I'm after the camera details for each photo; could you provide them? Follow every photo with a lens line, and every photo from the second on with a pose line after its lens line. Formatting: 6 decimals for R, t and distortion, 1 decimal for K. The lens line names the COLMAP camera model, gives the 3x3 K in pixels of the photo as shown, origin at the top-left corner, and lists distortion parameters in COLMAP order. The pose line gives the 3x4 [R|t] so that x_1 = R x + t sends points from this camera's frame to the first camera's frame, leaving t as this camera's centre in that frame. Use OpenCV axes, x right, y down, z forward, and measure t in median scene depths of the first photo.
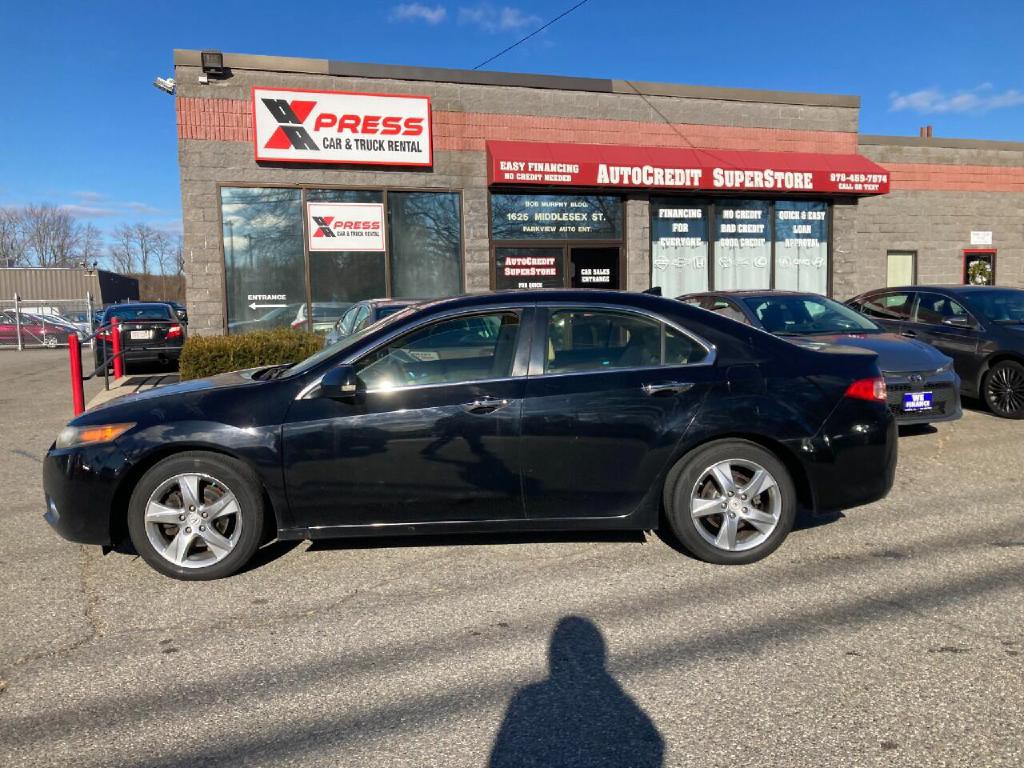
lens RADIAL K [[846.8, 0, 499.1], [0, 846.8, 385.5], [0, 0, 1]] dist [0.025083, -0.011563]
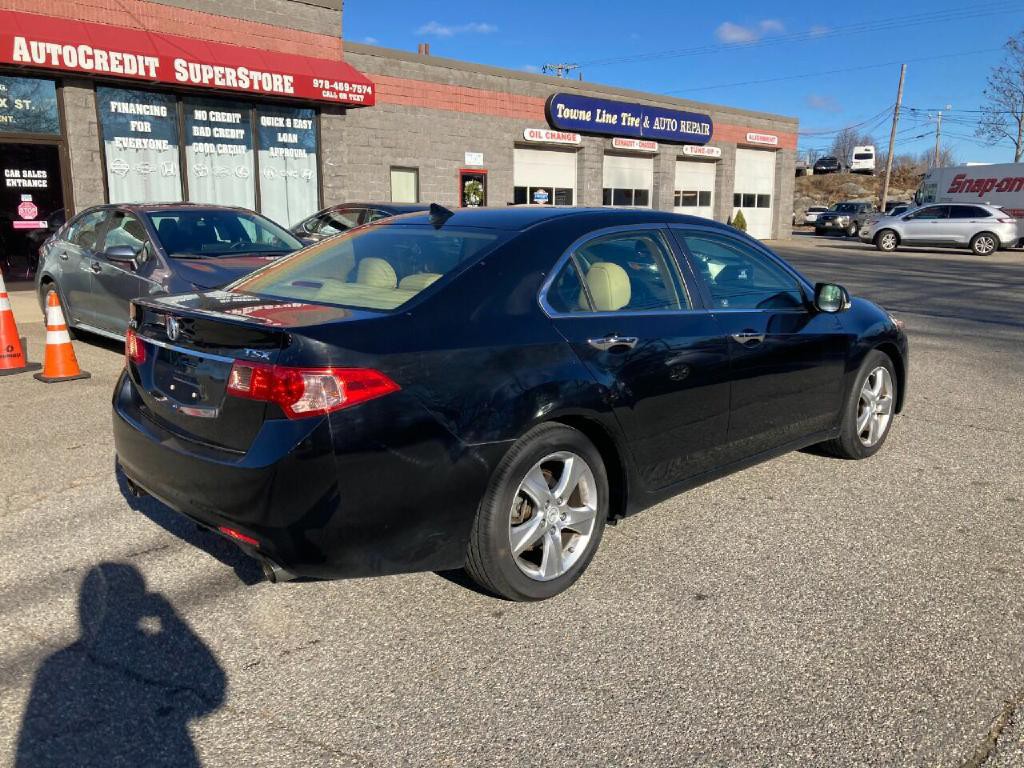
lens RADIAL K [[846.8, 0, 519.4], [0, 846.8, 378.2], [0, 0, 1]] dist [0.025083, -0.011563]
pose [[0.872429, -0.075324, 0.482902, 0.121150], [0.030379, 0.994499, 0.100241, -0.008486], [-0.487796, -0.072783, 0.869918, 0.052732]]
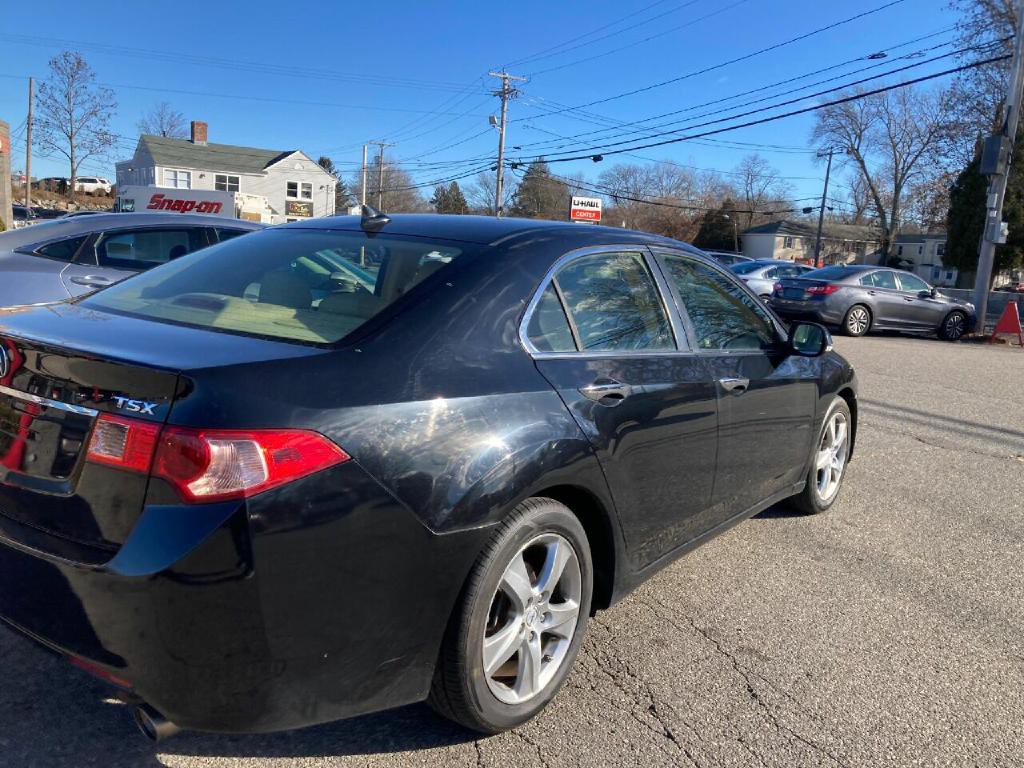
lens RADIAL K [[846.8, 0, 519.1], [0, 846.8, 391.7], [0, 0, 1]] dist [0.025083, -0.011563]
pose [[-0.037119, -0.152692, 0.987576, -0.545271], [0.043234, 0.987087, 0.154241, -0.035246], [-0.998375, 0.048422, -0.030038, 0.484653]]
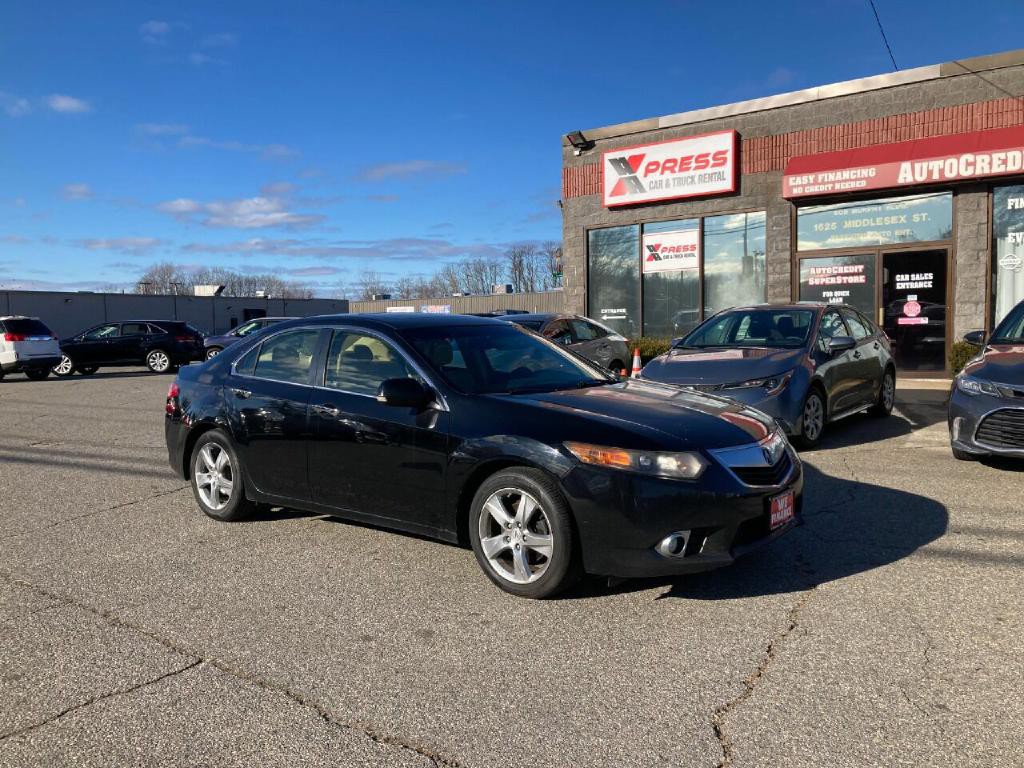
lens RADIAL K [[846.8, 0, 492.6], [0, 846.8, 385.8], [0, 0, 1]] dist [0.025083, -0.011563]
pose [[0.565727, 0.064099, -0.822097, 0.647306], [-0.065274, 0.997327, 0.032844, -0.018255], [0.822005, 0.035081, 0.568399, 0.108793]]
